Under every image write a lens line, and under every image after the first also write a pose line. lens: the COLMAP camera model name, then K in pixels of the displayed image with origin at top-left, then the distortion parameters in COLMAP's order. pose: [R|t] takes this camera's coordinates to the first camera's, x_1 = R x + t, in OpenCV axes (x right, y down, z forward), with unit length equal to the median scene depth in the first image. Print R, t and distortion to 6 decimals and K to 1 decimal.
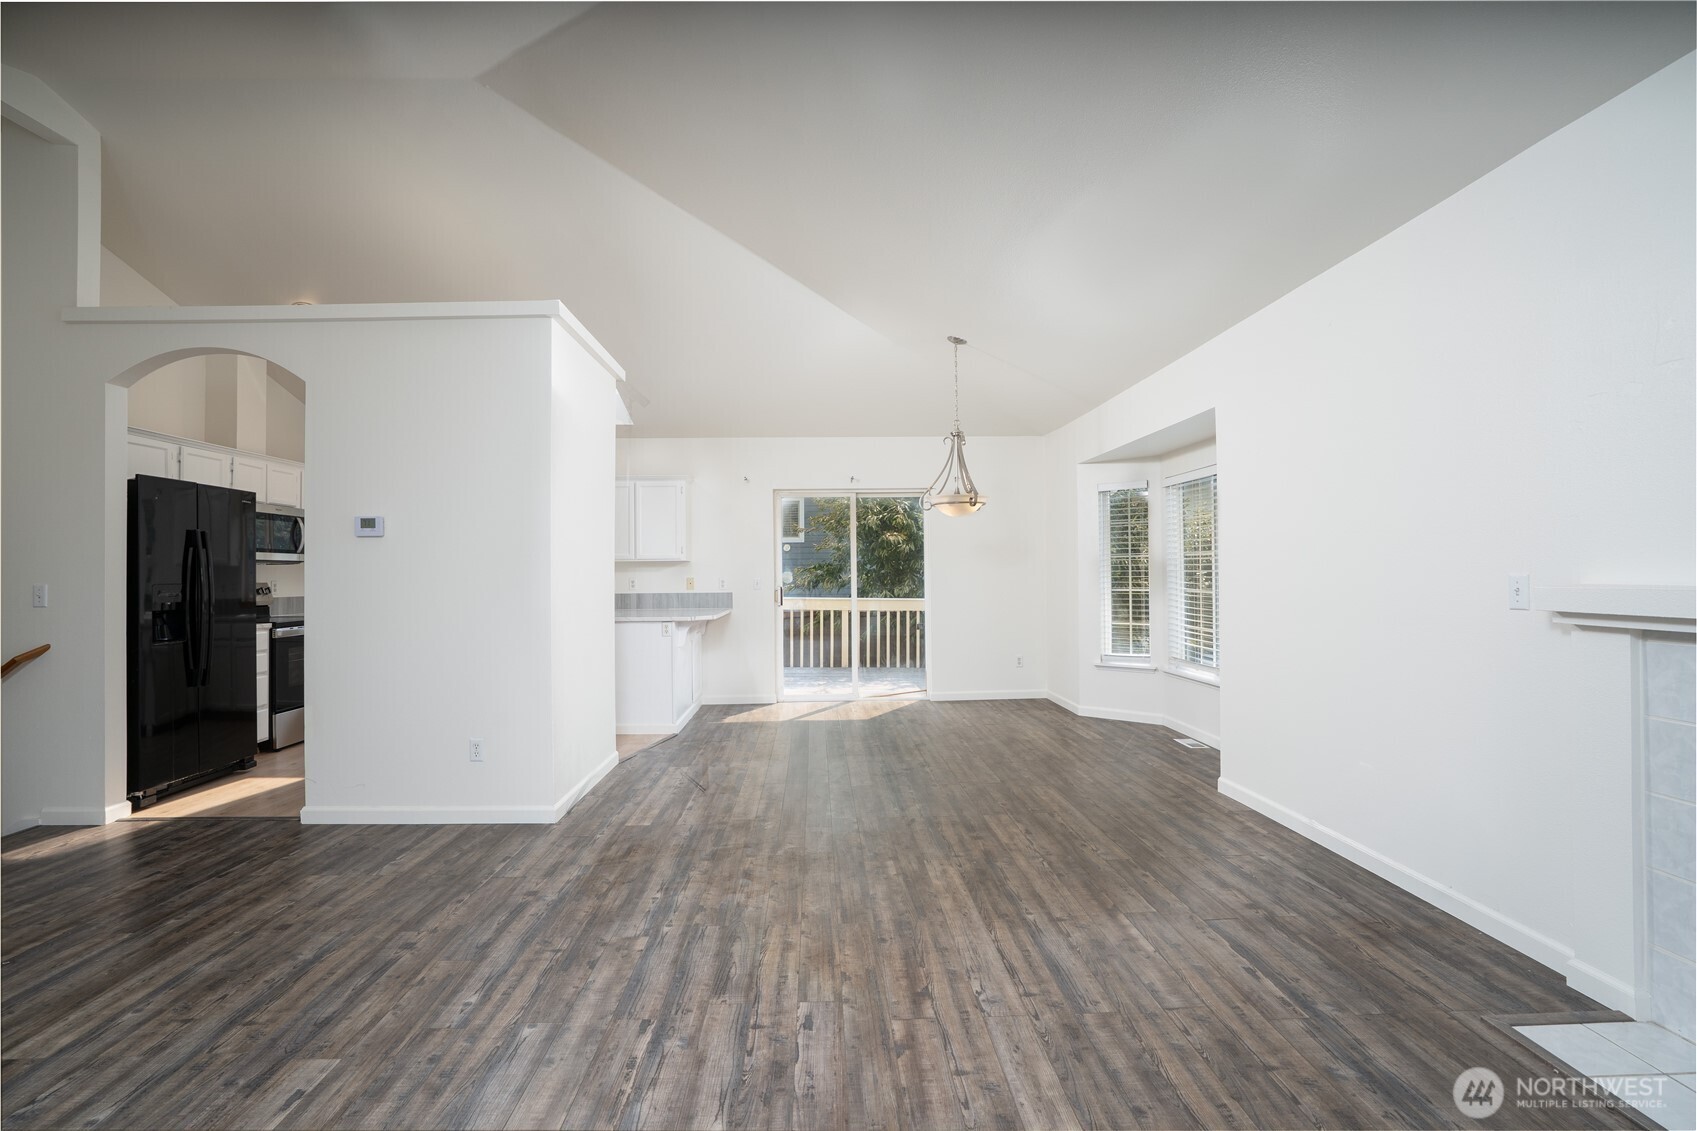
lens RADIAL K [[786.8, 0, 845.1], [0, 786.8, 563.8], [0, 0, 1]] dist [-0.068928, 0.026298]
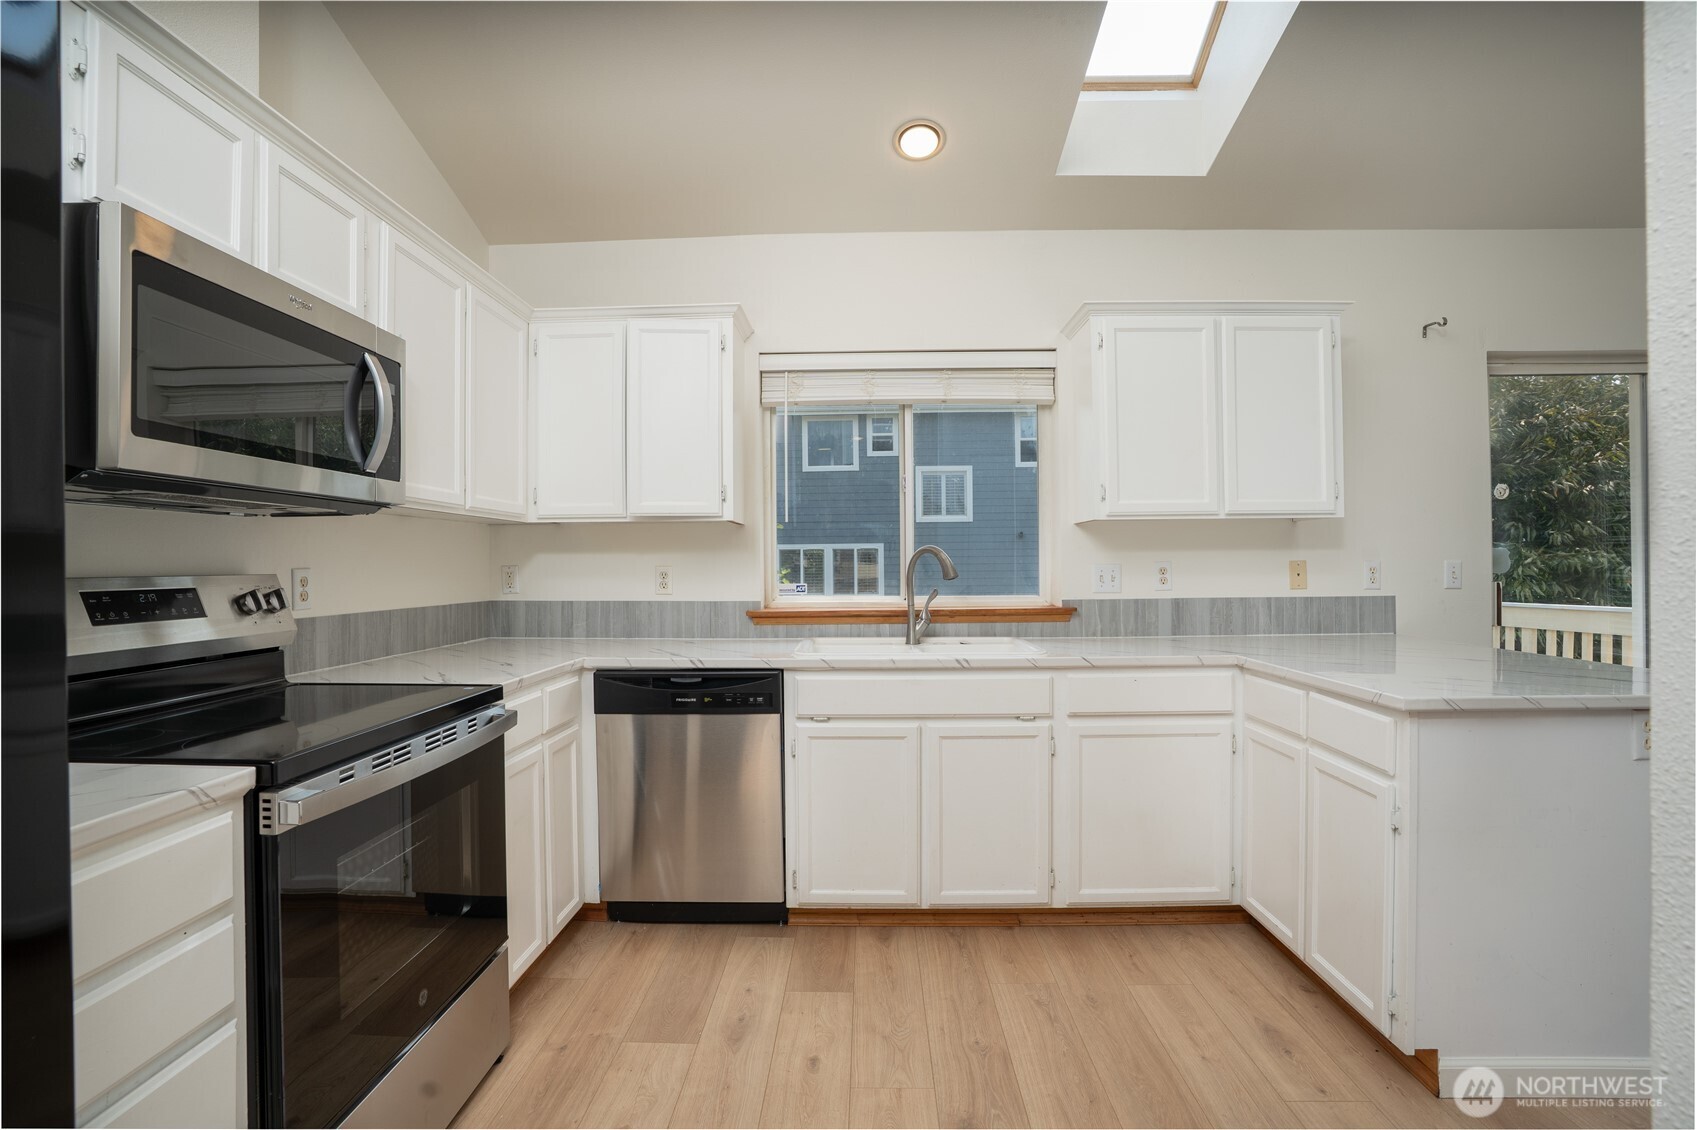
lens RADIAL K [[786.8, 0, 854.6], [0, 786.8, 561.0], [0, 0, 1]] dist [-0.068928, 0.026298]
pose [[0.998375, 0.000648, -0.056987, -1.078192], [0.000004, 0.999935, 0.011441, 0.034000], [0.056991, -0.011422, 0.998309, 1.503966]]
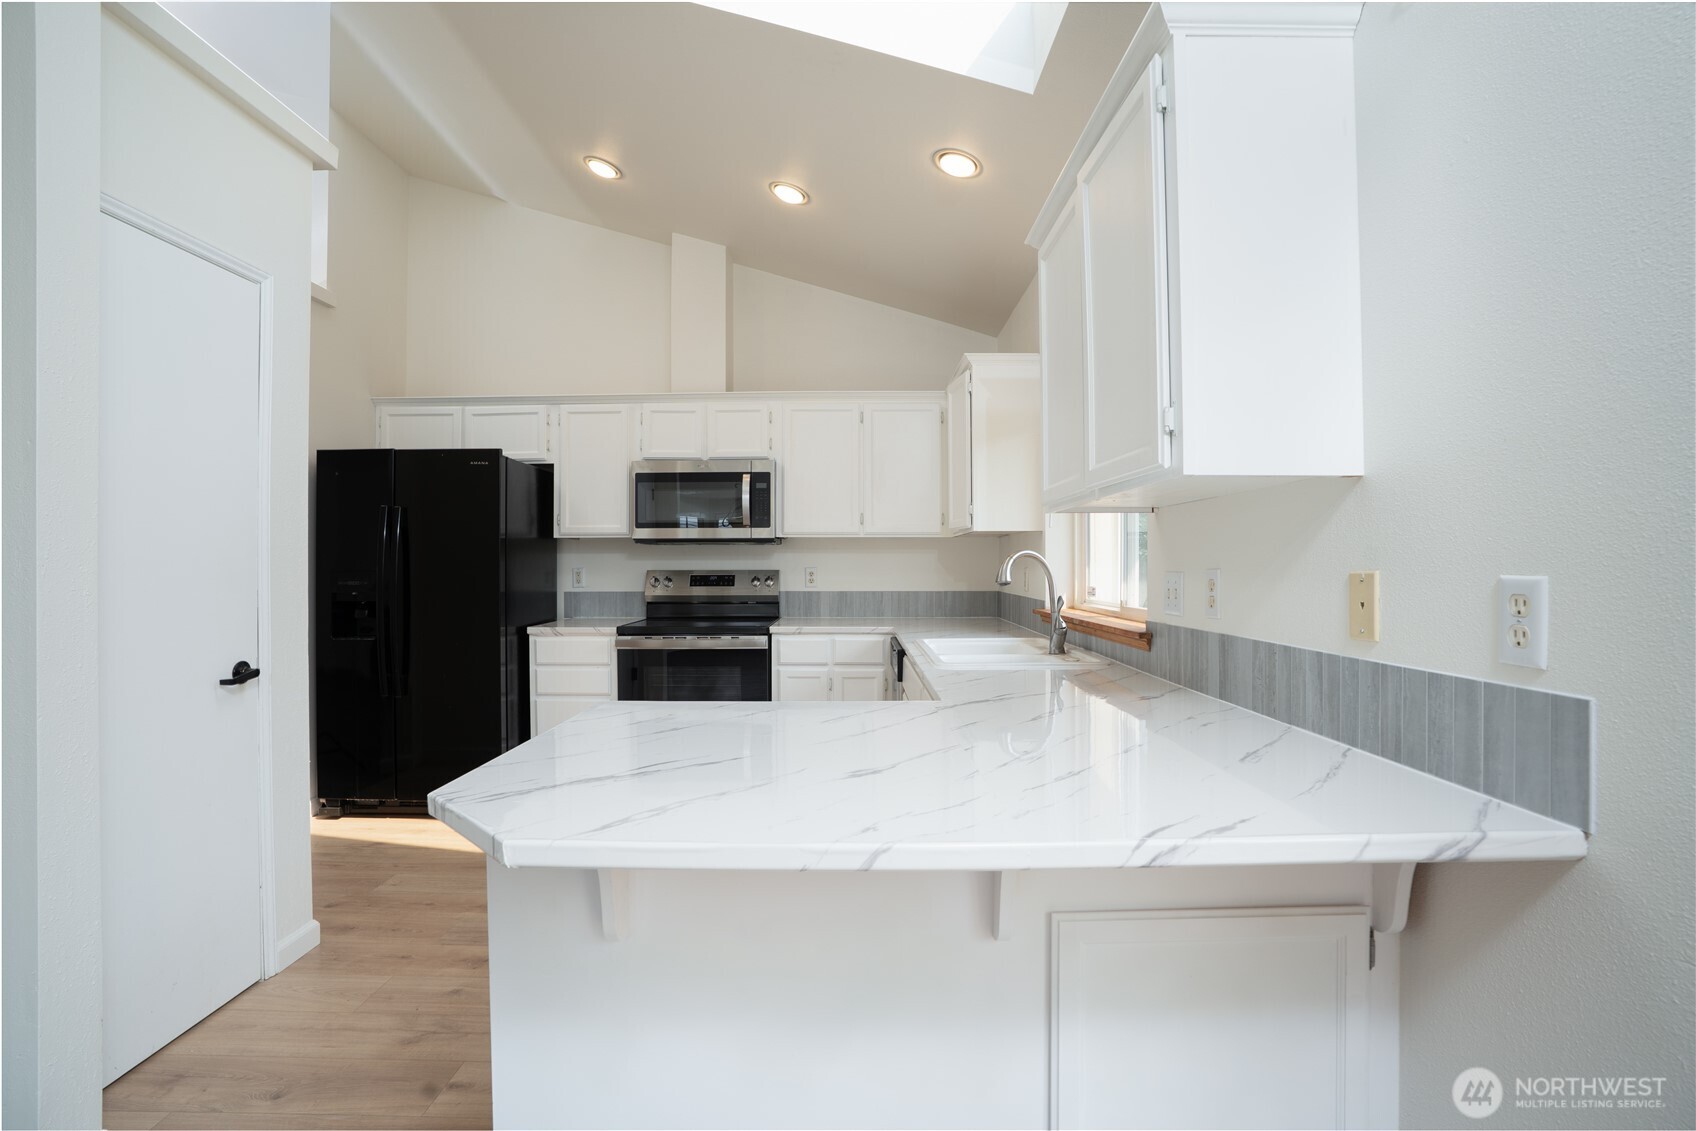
lens RADIAL K [[786.3, 0, 847.8], [0, 786.3, 558.8], [0, 0, 1]] dist [-0.068928, 0.026298]
pose [[-0.044788, -0.000922, -0.998996, -0.065746], [0.017973, 0.999837, -0.001729, 0.035087], [0.998835, -0.018032, -0.044764, 2.349027]]
